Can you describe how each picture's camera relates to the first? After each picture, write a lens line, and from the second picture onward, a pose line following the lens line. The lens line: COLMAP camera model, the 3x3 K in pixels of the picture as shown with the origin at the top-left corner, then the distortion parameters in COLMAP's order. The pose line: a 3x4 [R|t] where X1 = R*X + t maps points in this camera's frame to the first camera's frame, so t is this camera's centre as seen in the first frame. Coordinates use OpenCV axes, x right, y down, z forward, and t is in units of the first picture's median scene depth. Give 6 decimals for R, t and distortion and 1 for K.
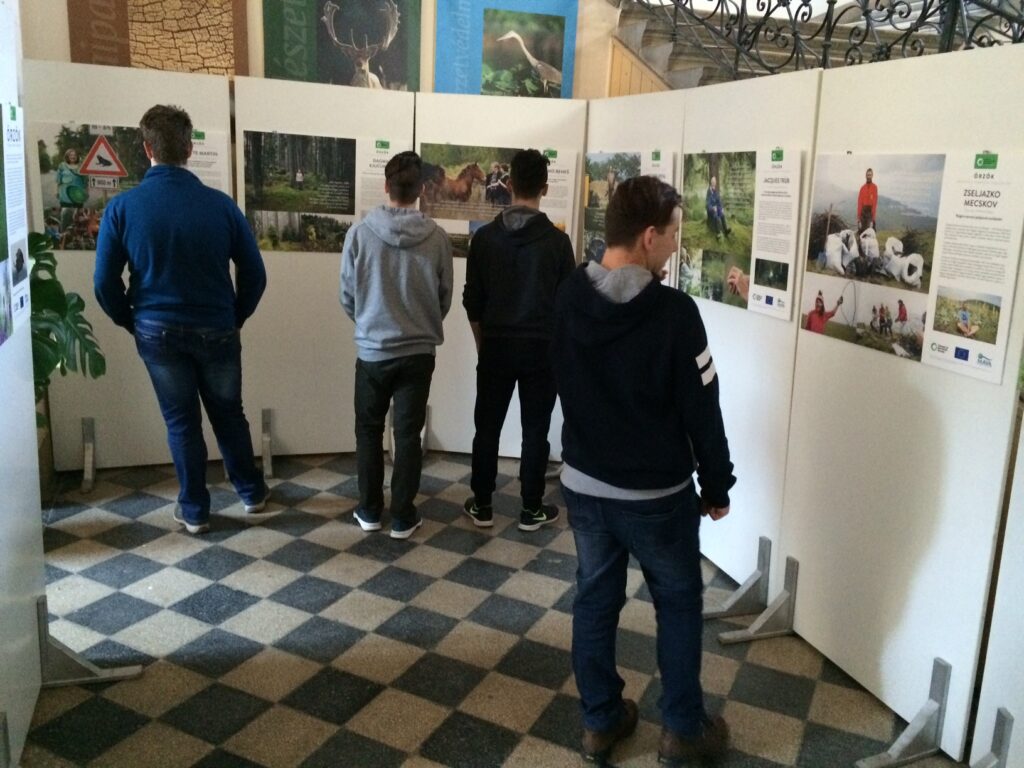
lens RADIAL K [[879.8, 0, 506.7], [0, 879.8, 388.2], [0, 0, 1]] dist [0.073212, -0.003762]
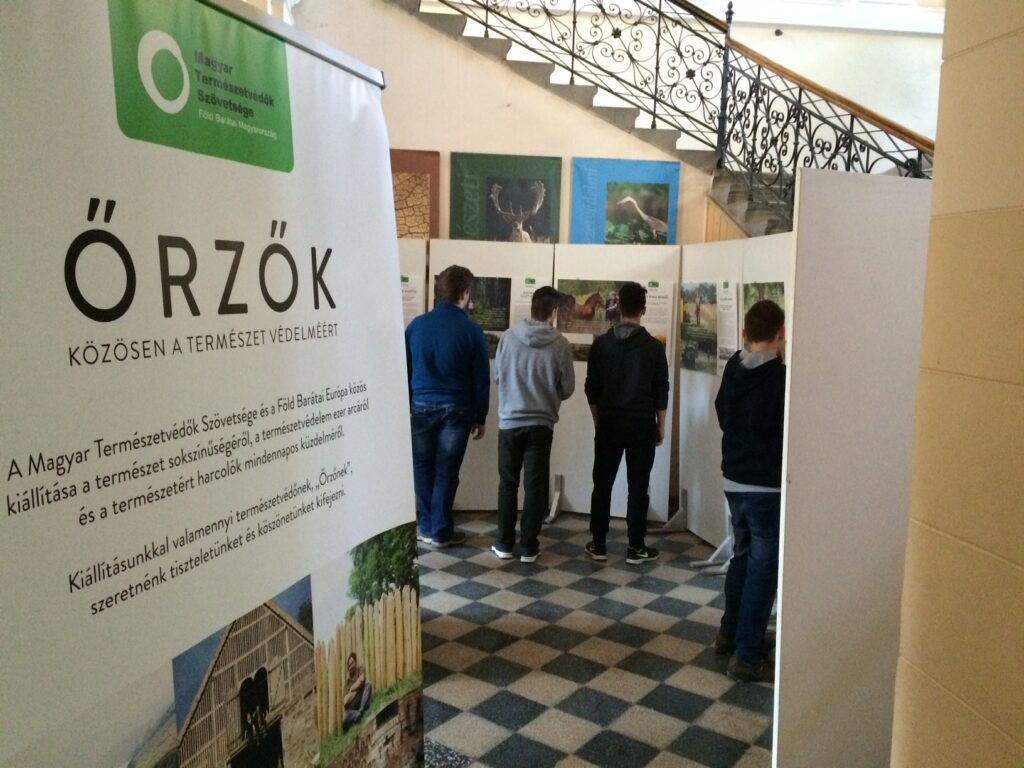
lens RADIAL K [[879.8, 0, 506.7], [0, 879.8, 388.2], [0, 0, 1]] dist [0.073212, -0.003762]
pose [[0.984340, -0.002740, -0.176260, 0.065624], [-0.021337, 0.990676, -0.134560, 0.076090], [0.174986, 0.136214, 0.975103, -0.324457]]
